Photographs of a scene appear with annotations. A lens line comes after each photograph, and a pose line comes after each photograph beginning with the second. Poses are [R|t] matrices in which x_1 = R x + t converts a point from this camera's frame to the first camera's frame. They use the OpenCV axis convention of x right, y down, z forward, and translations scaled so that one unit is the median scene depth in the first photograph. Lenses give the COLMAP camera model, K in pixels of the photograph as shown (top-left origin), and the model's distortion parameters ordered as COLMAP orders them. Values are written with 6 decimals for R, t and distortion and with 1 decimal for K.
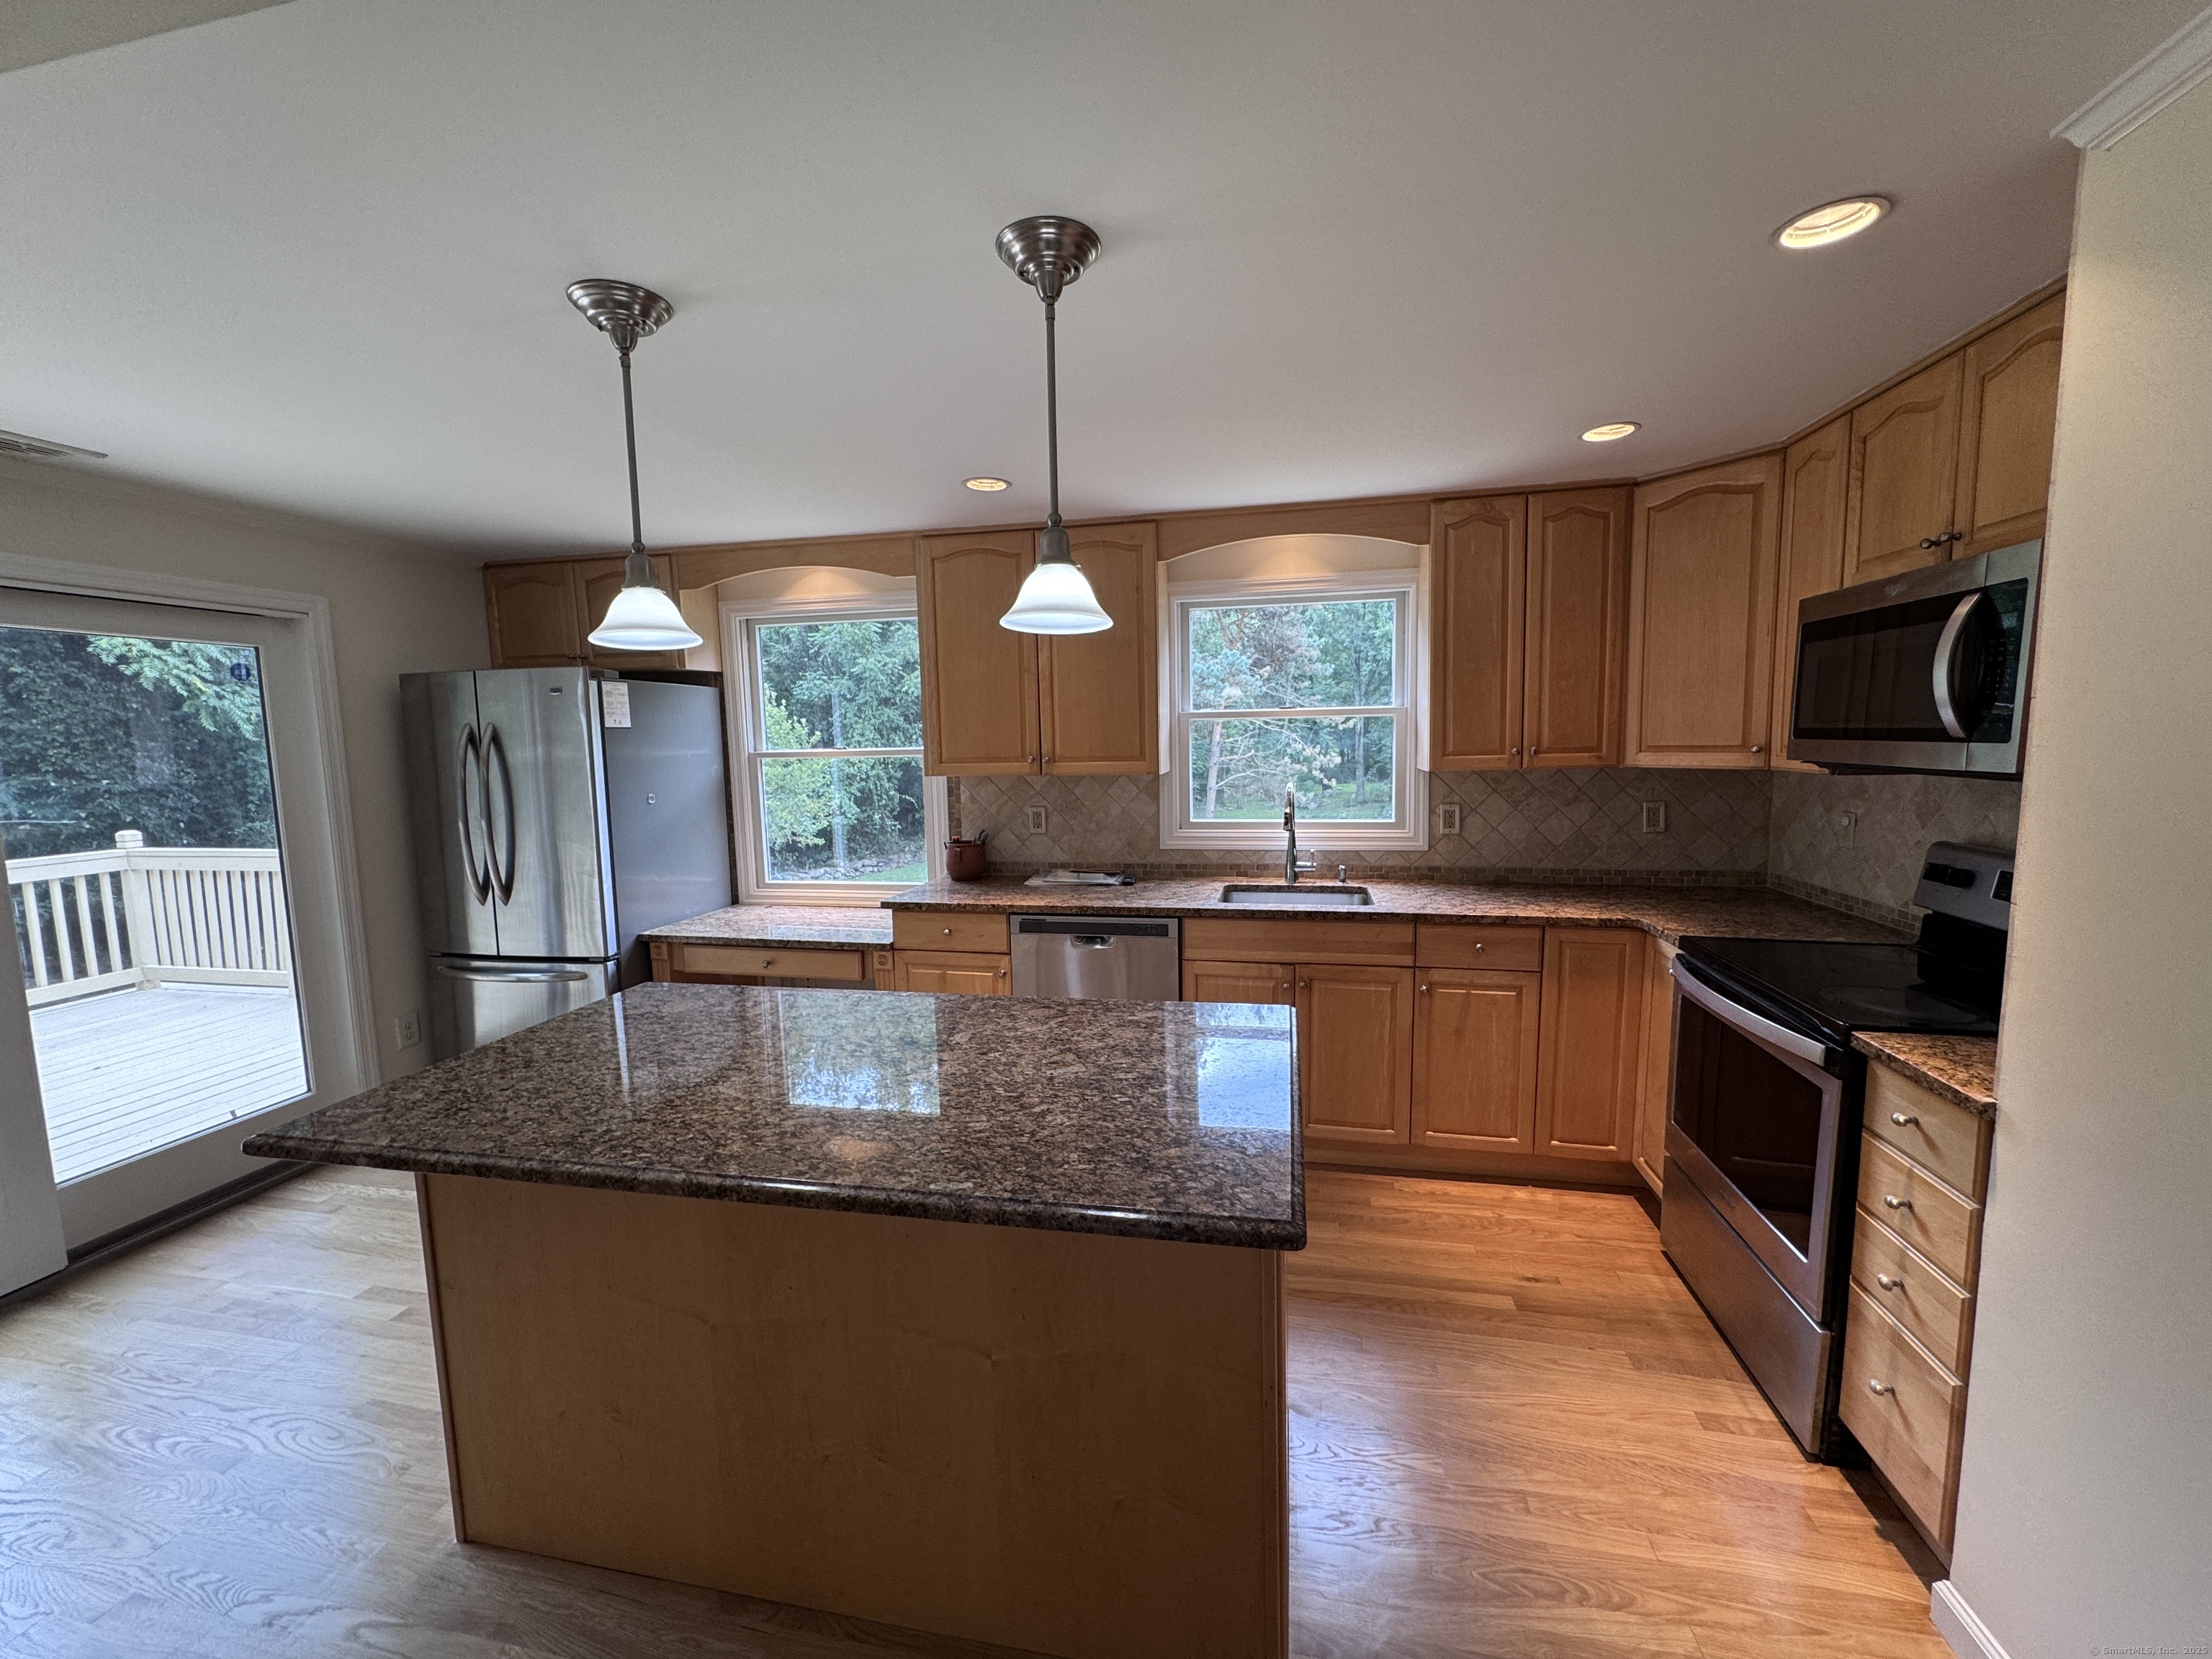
lens RADIAL K [[883.8, 0, 1103.0], [0, 883.8, 823.2], [0, 0, 1]] dist [-0.003394, 0.001959]
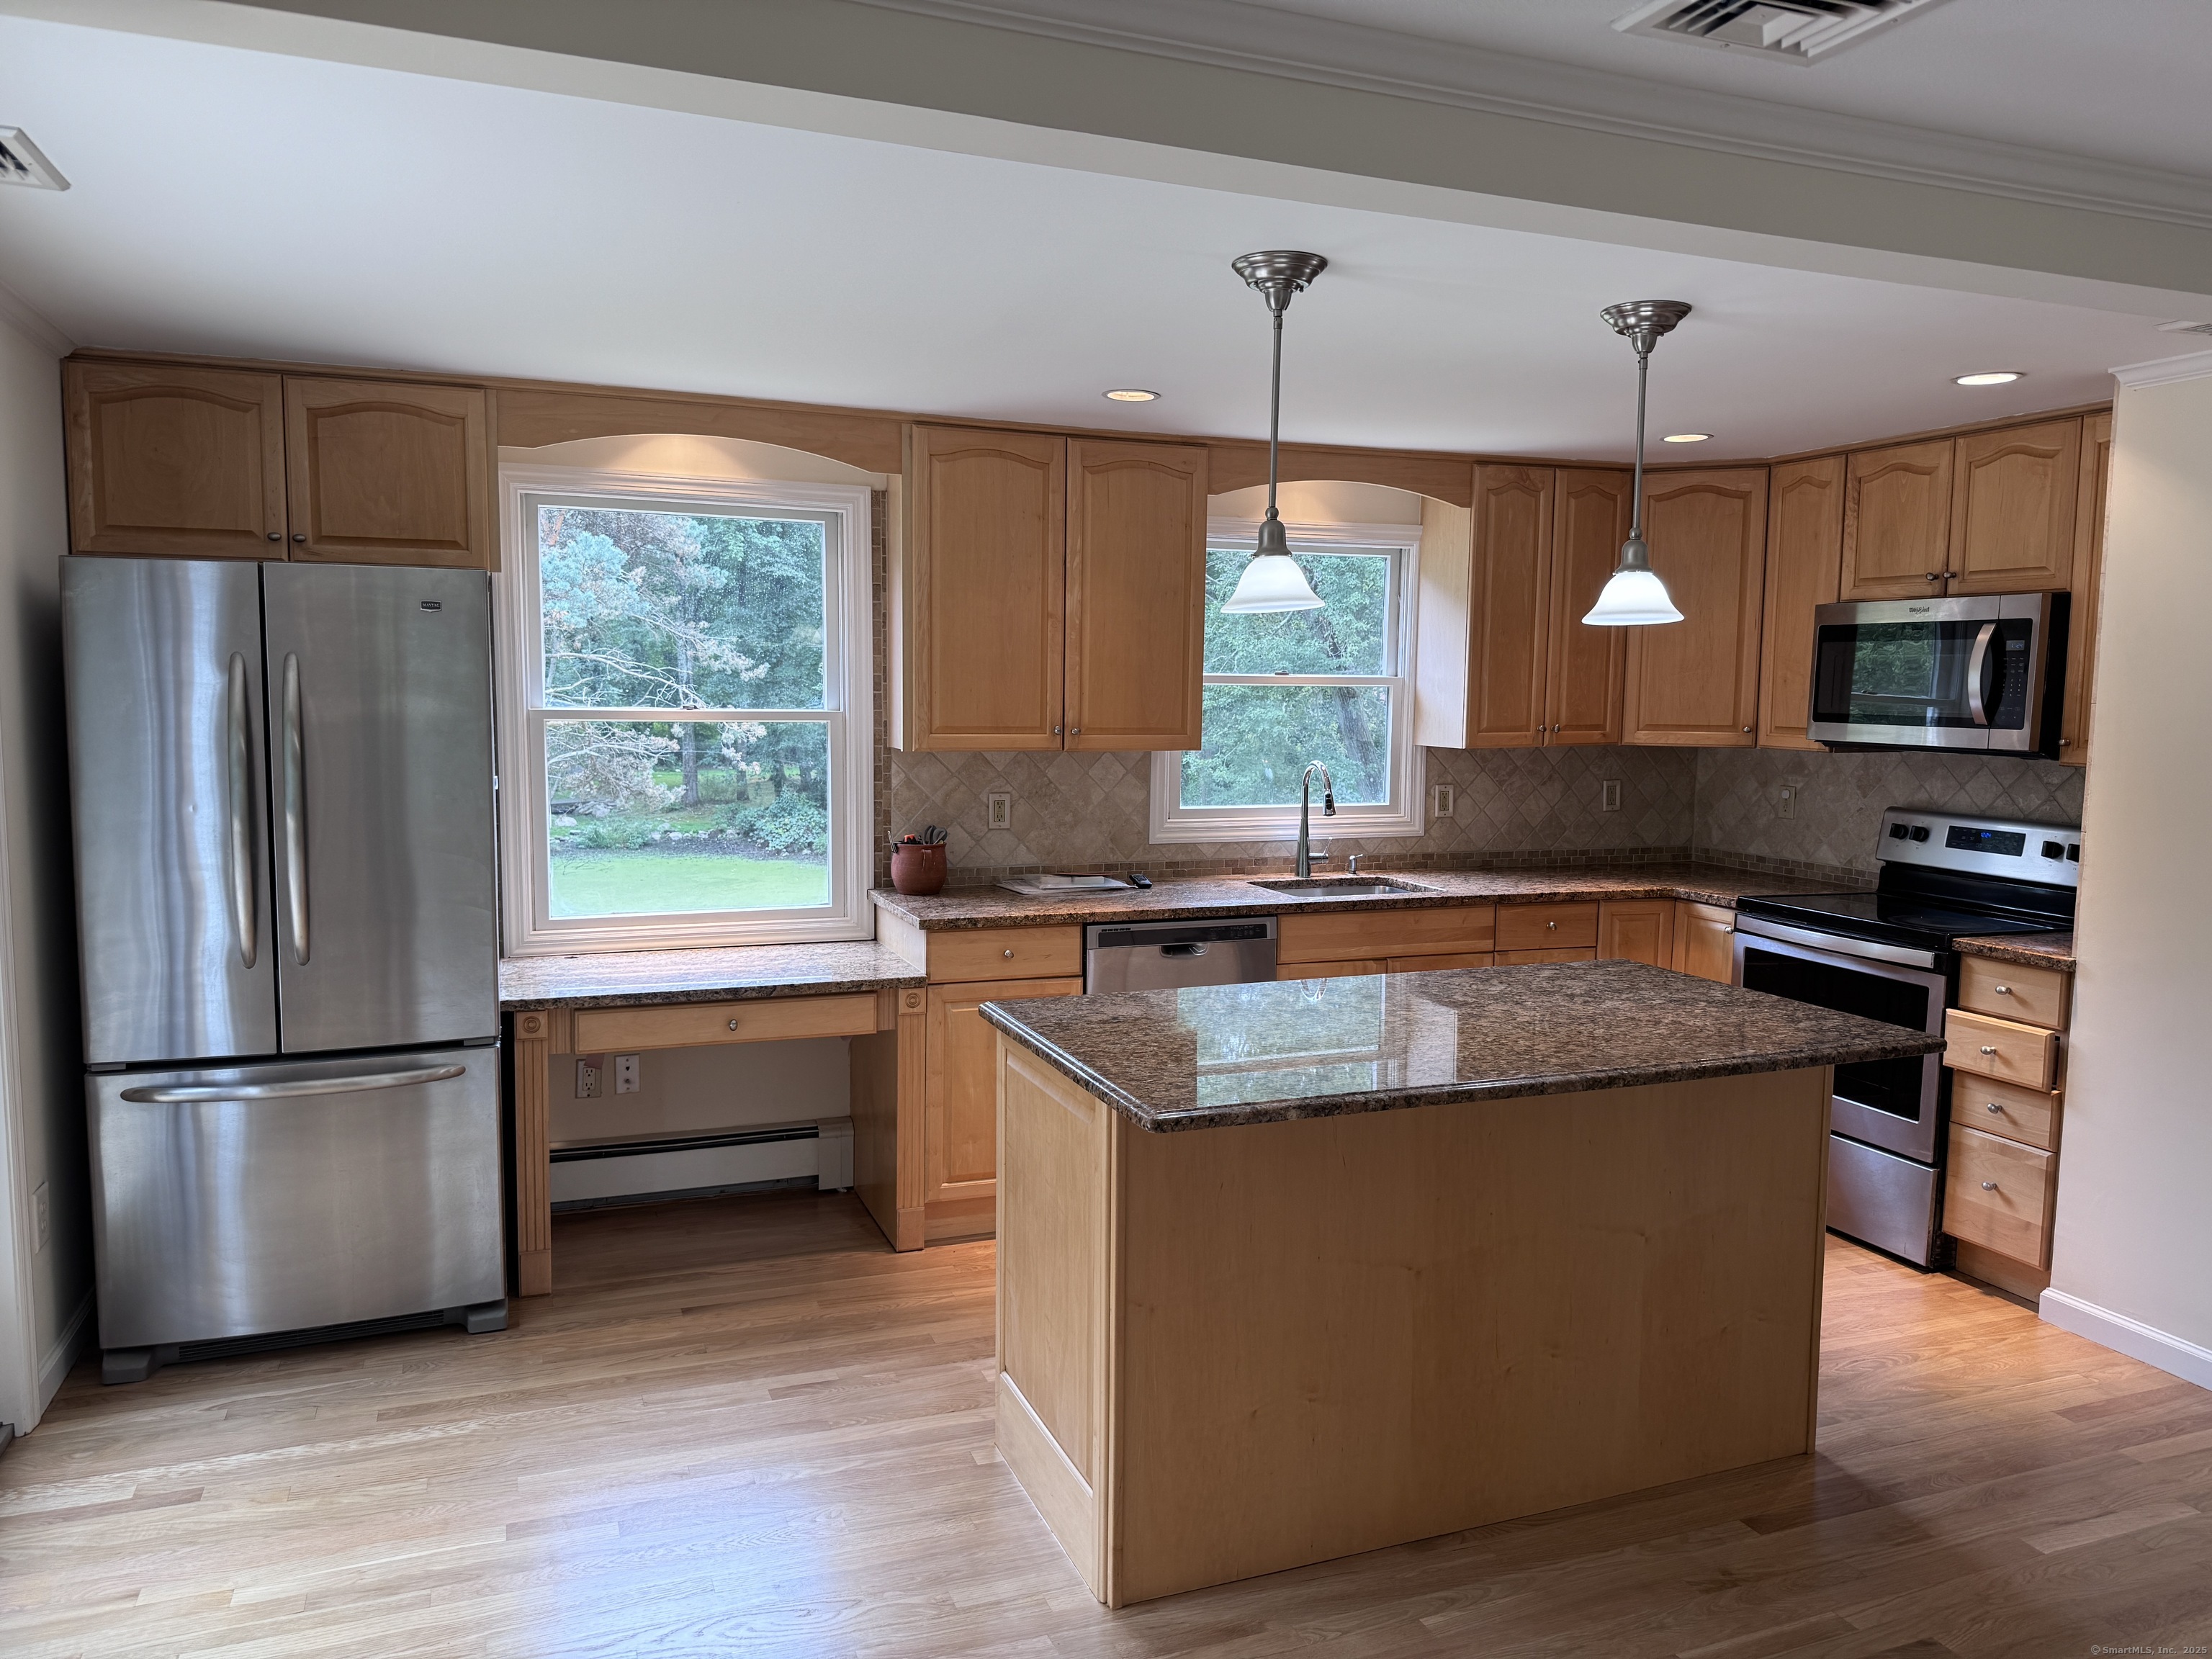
lens RADIAL K [[1563.9, 0, 1100.1], [0, 1563.9, 830.0], [0, 0, 1]] dist [0.040520, -0.024188]
pose [[0.838540, -0.021598, 0.544412, -0.826843], [0.025874, 0.999665, -0.000194, 0.017673], [-0.544226, 0.014249, 0.838818, -0.175534]]
